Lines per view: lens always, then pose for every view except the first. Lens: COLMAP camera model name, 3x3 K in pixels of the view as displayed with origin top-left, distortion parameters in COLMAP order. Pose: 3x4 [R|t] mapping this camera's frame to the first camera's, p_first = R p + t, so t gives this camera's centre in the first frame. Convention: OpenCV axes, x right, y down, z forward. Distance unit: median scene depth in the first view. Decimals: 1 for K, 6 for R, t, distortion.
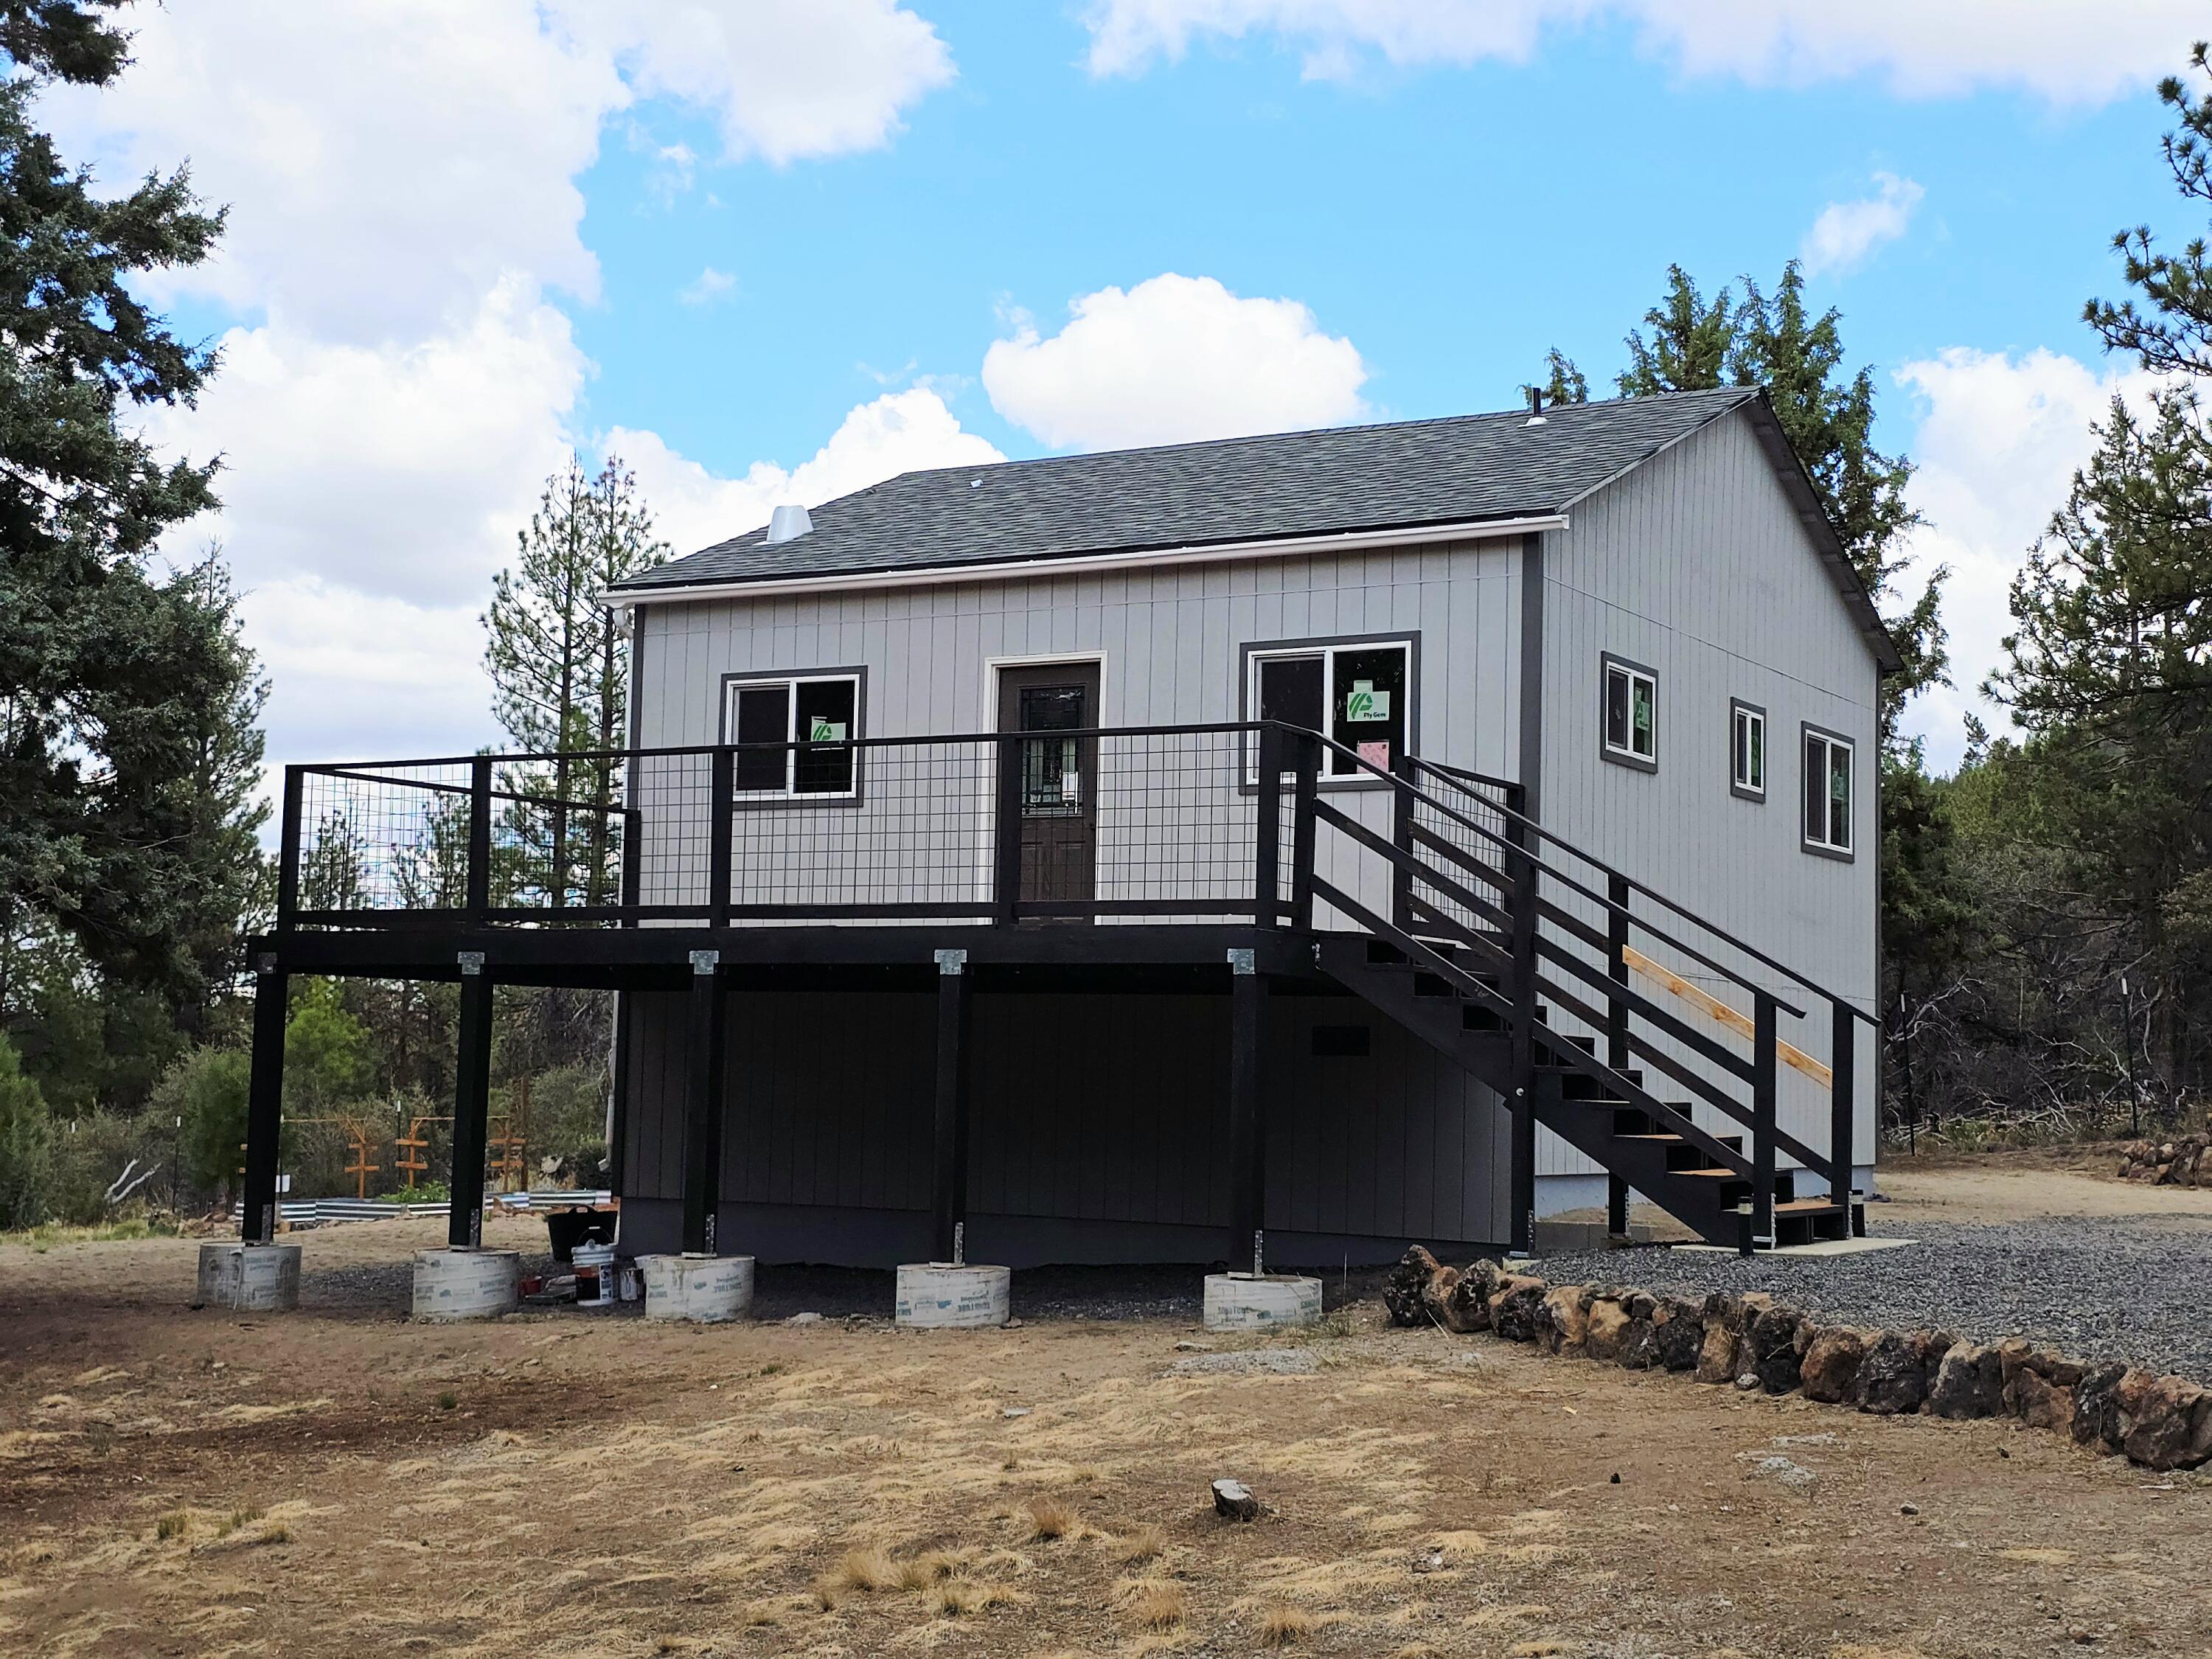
lens RADIAL K [[2983.4, 0, 1150.4], [0, 2983.4, 828.1], [0, 0, 1]] dist [0.160399, -0.384310]
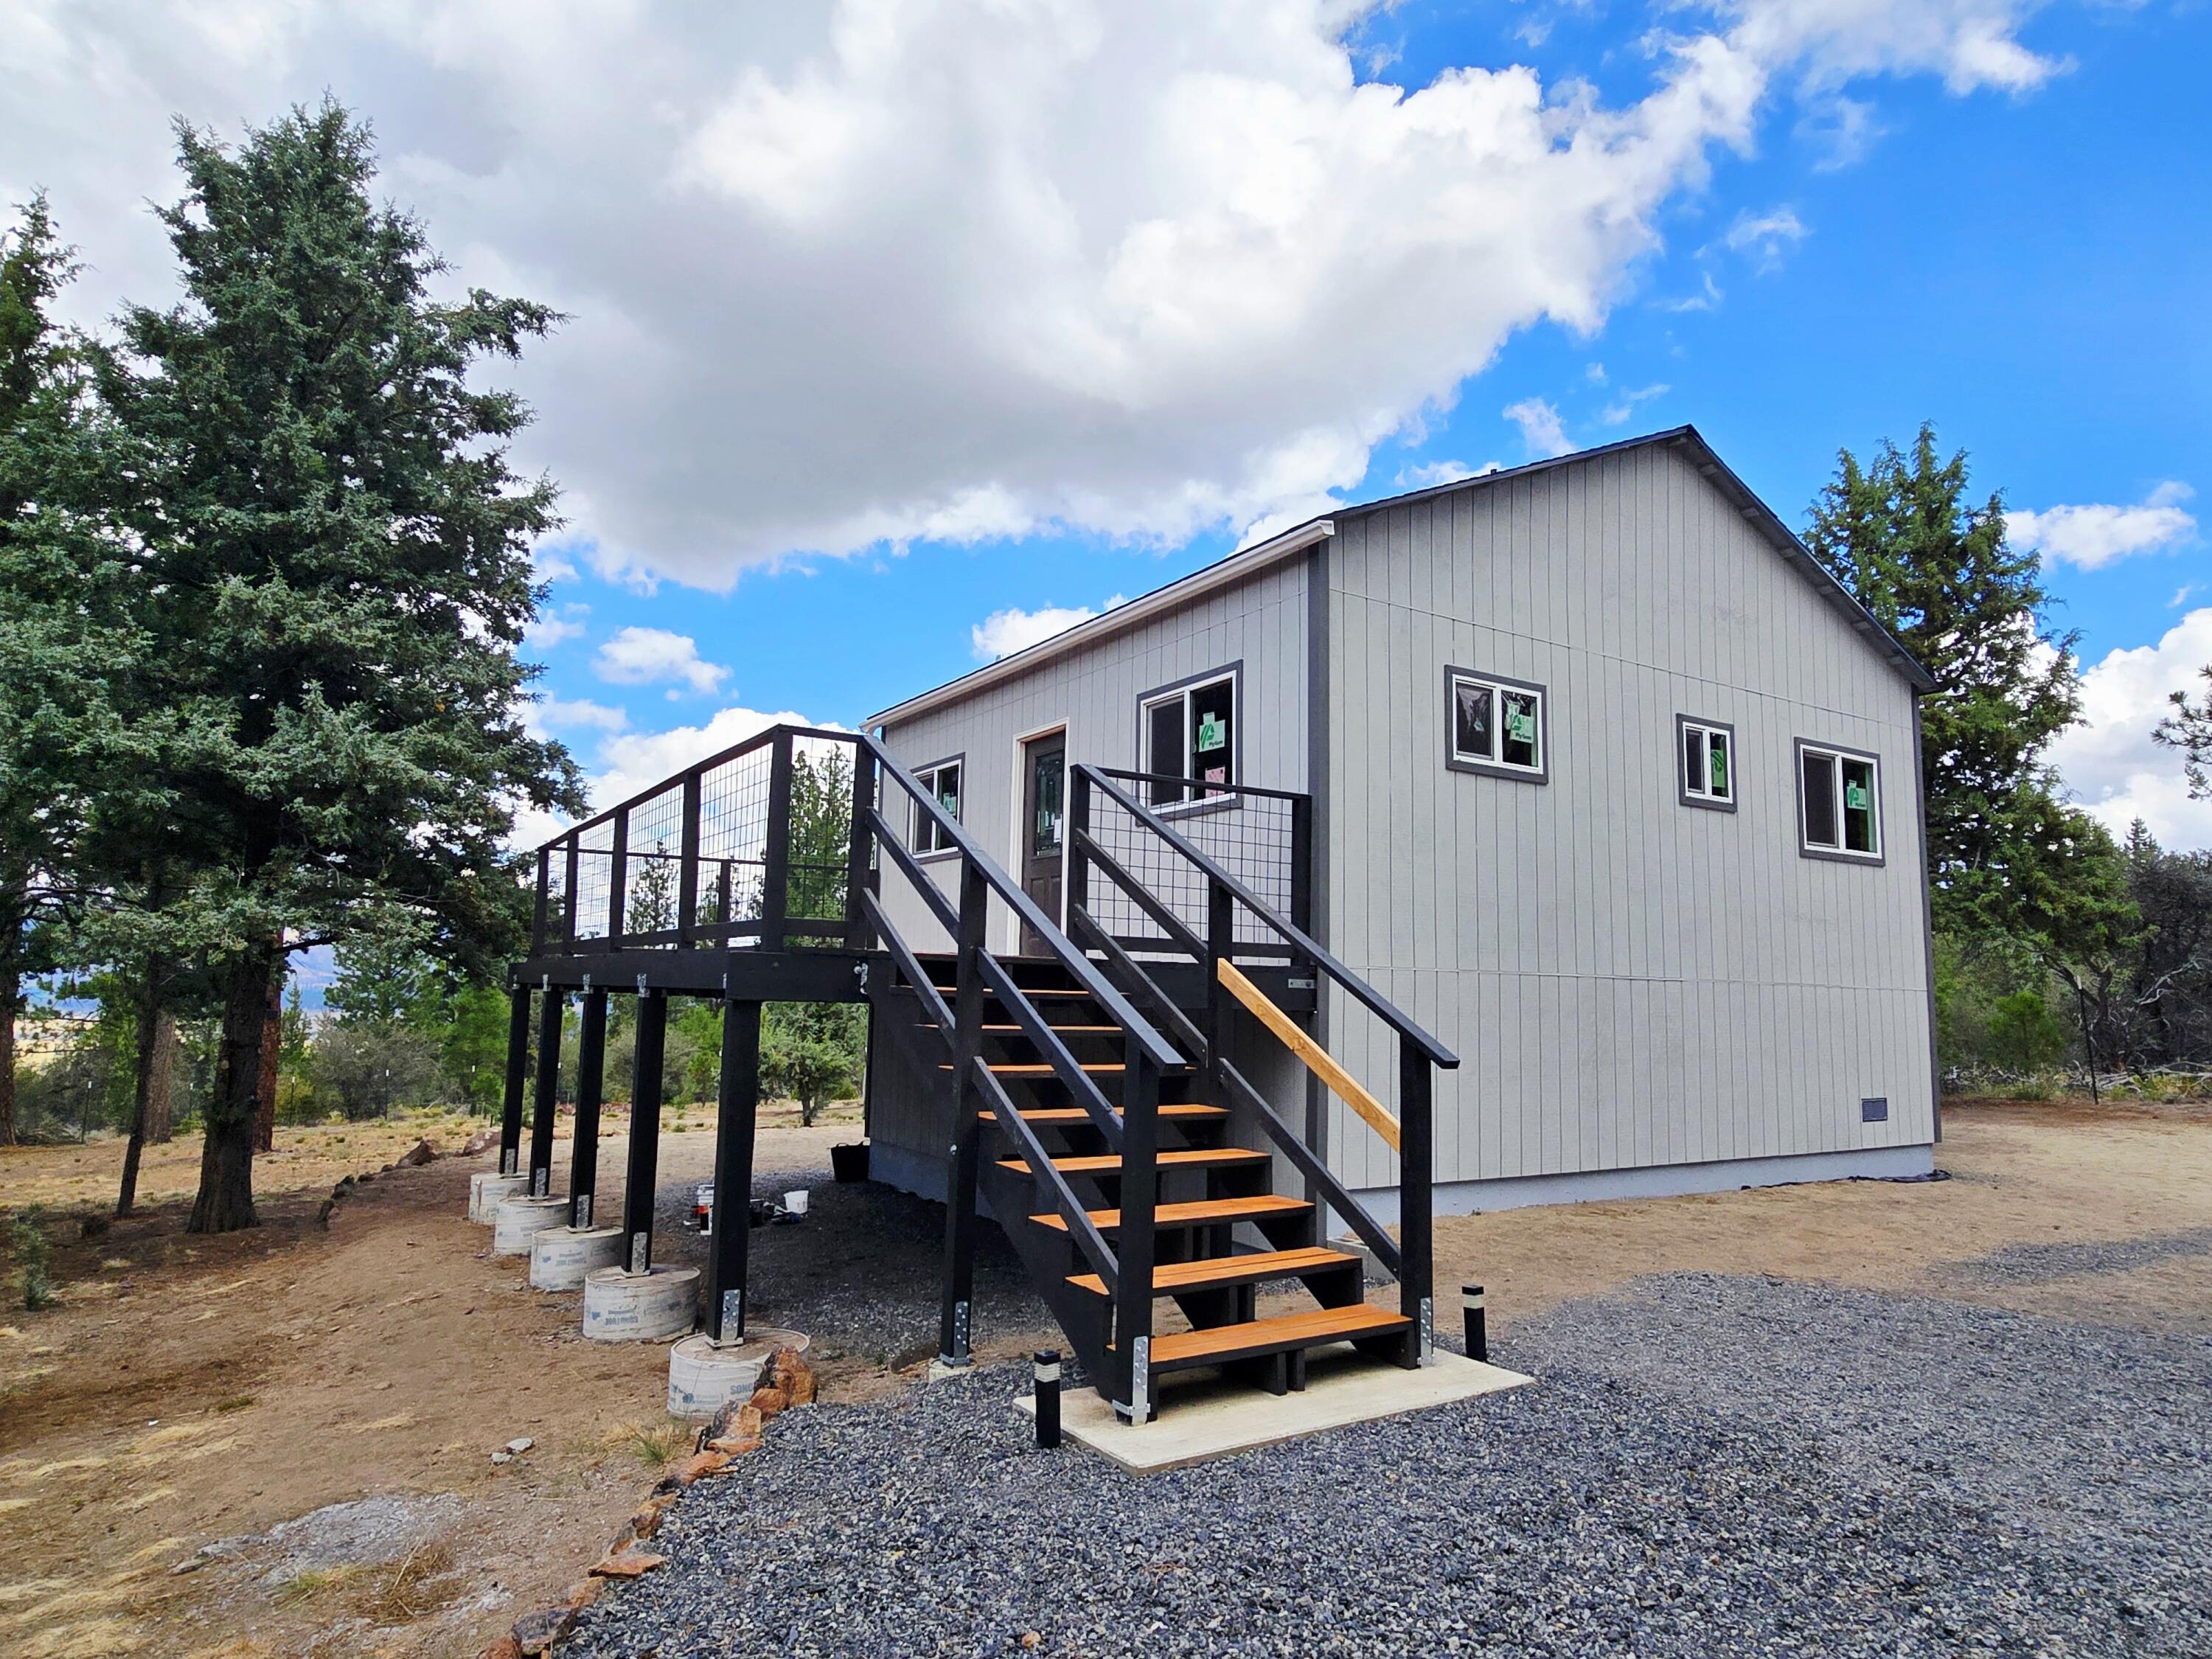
lens RADIAL K [[1319.1, 0, 1119.3], [0, 1319.1, 826.0], [0, 0, 1]] dist [-0.005994, -0.002876]
pose [[0.886170, -0.062381, -0.459142, 0.292051], [0.037917, 0.997336, -0.062320, 0.022884], [0.461806, 0.037817, 0.886174, 0.626555]]
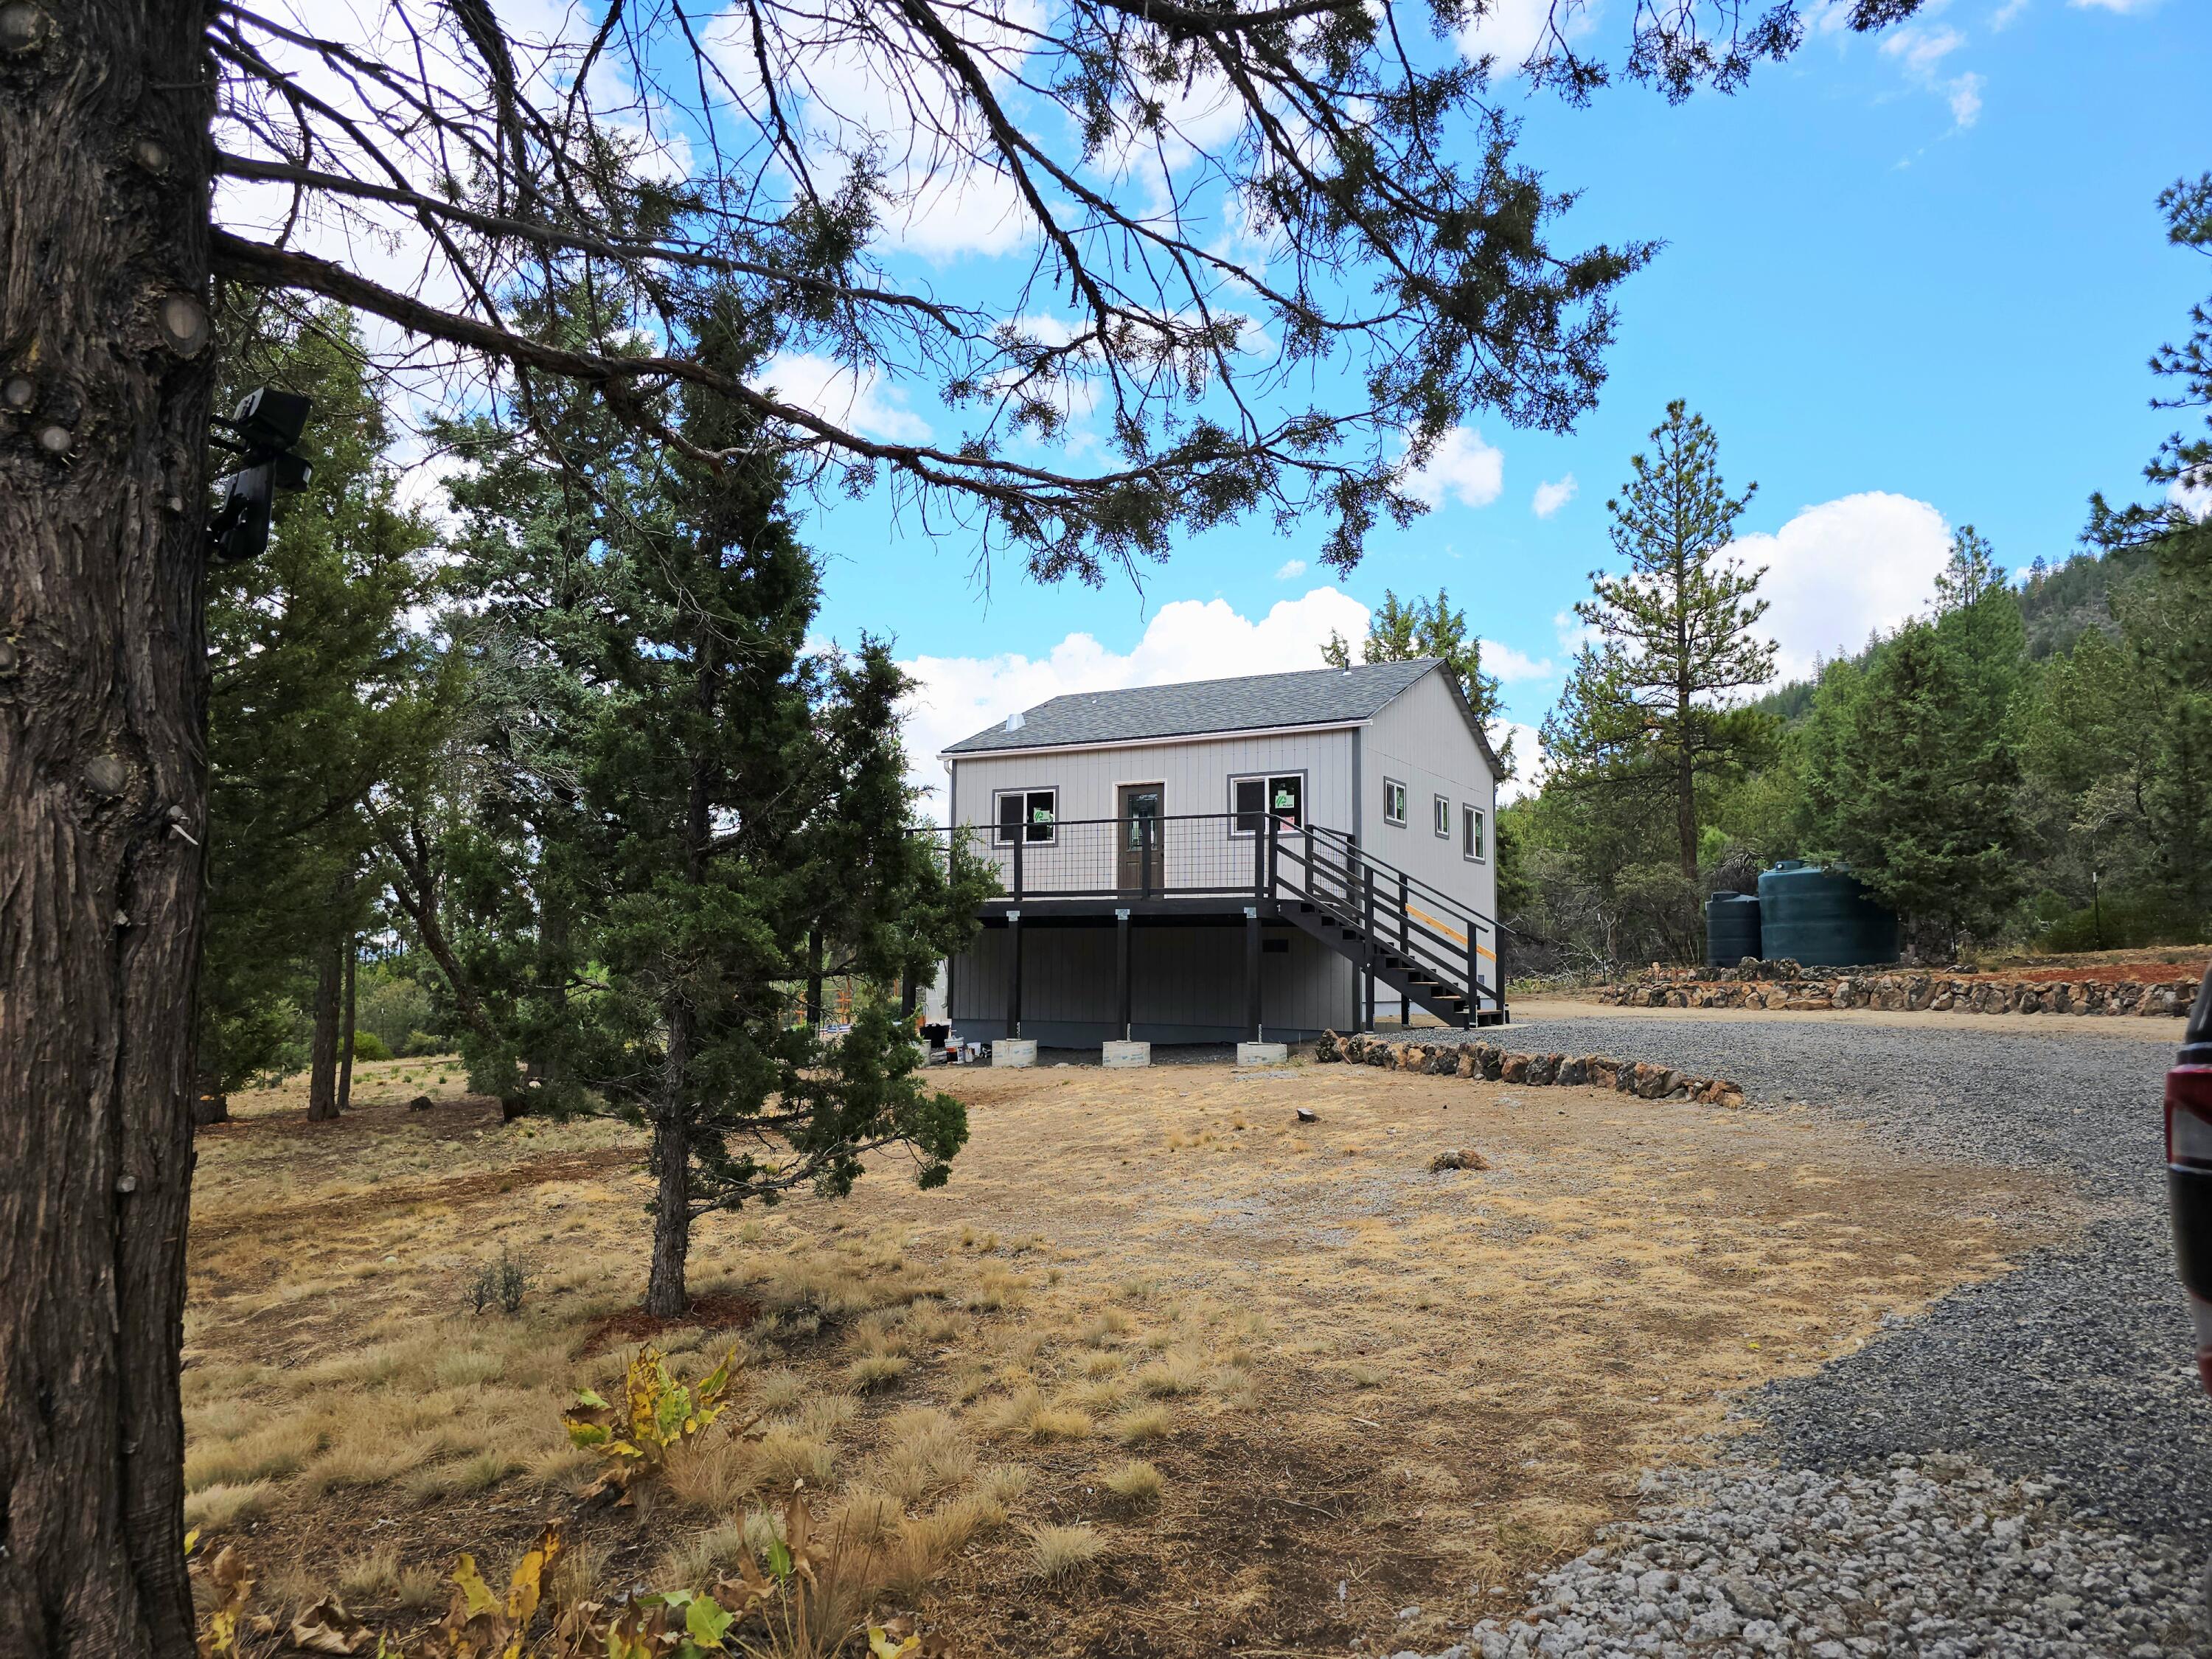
lens RADIAL K [[1487.7, 0, 1101.5], [0, 1487.7, 852.0], [0, 0, 1]] dist [0.058623, -0.034689]
pose [[0.999891, -0.014461, 0.003108, -0.082813], [0.014447, 0.999887, 0.004250, -0.009644], [-0.003169, -0.004204, 0.999986, -0.172797]]
